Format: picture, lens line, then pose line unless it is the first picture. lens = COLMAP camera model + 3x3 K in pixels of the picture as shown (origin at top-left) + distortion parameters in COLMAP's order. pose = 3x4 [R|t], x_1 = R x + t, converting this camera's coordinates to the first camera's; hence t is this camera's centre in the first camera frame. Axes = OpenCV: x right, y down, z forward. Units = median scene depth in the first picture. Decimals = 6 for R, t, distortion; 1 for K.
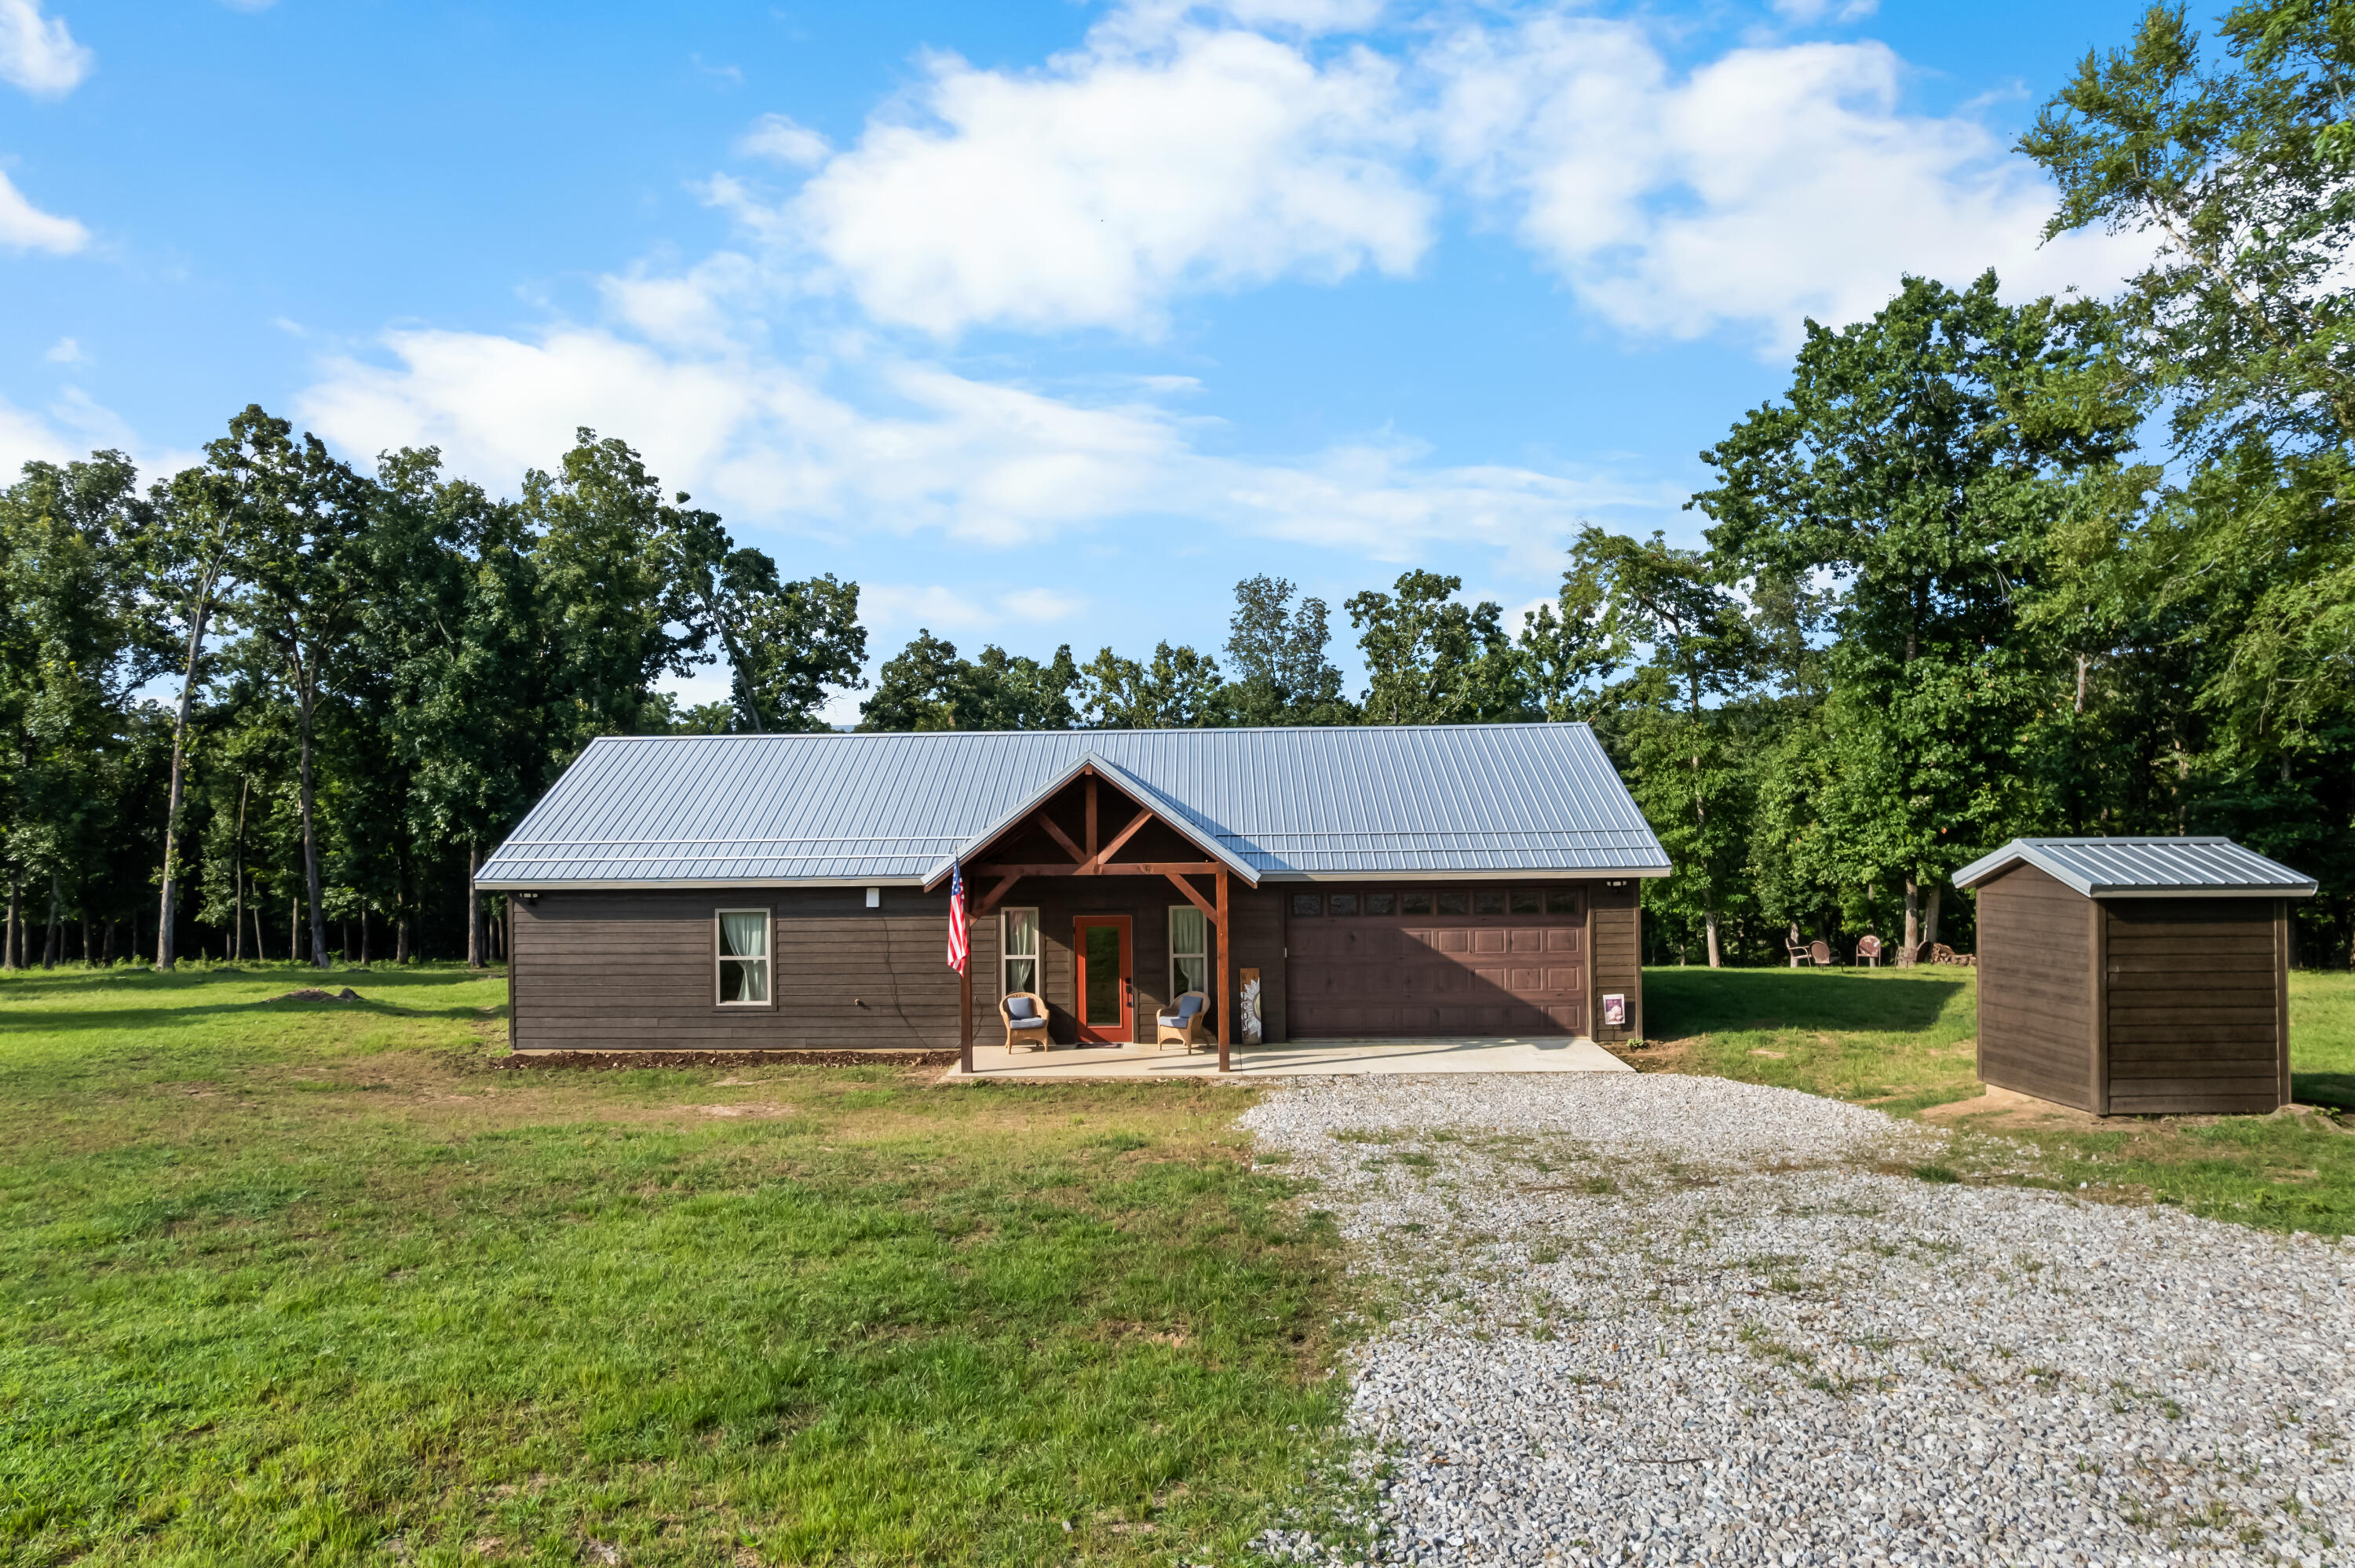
lens RADIAL K [[1507.9, 0, 1165.0], [0, 1507.9, 782.4], [0, 0, 1]] dist [-0.081557, 0.074006]
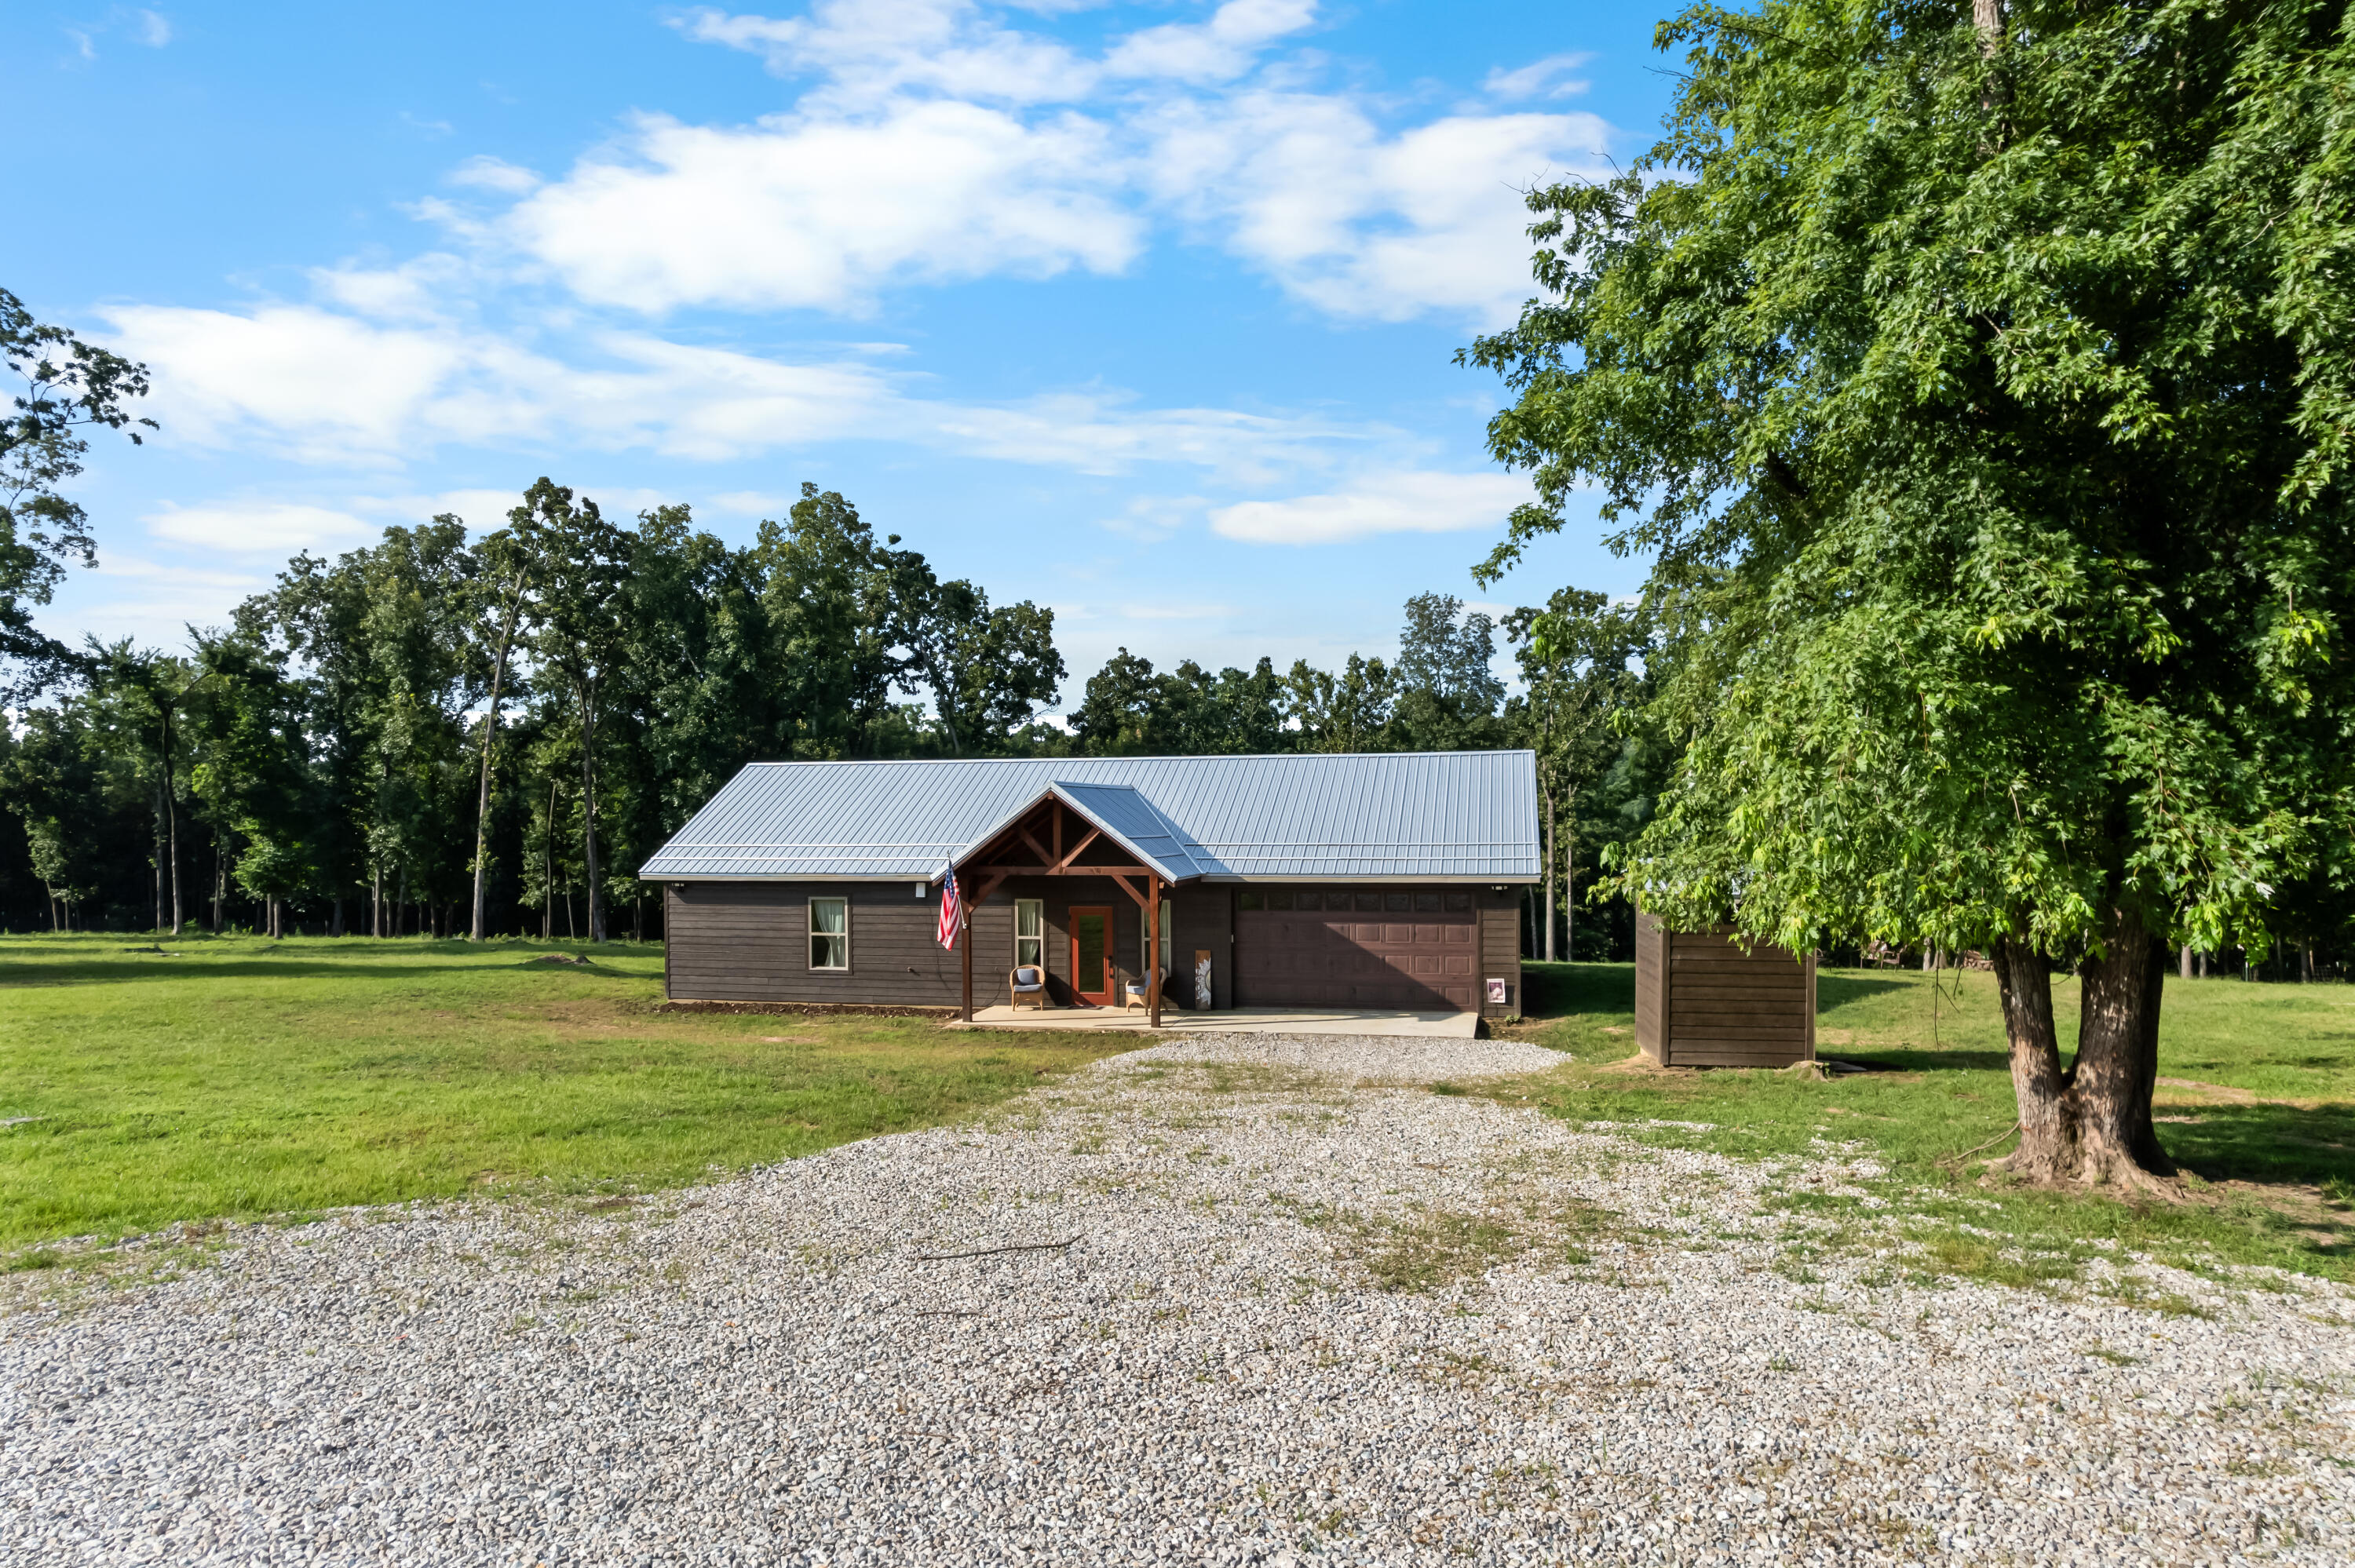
lens RADIAL K [[1510.9, 0, 1157.1], [0, 1510.9, 820.4], [0, 0, 1]] dist [-0.069497, 0.059141]
pose [[0.980811, 0.006274, -0.194859, 0.110847], [-0.000969, 0.999627, 0.027307, -0.008534], [0.194958, -0.026595, 0.980451, -0.104454]]
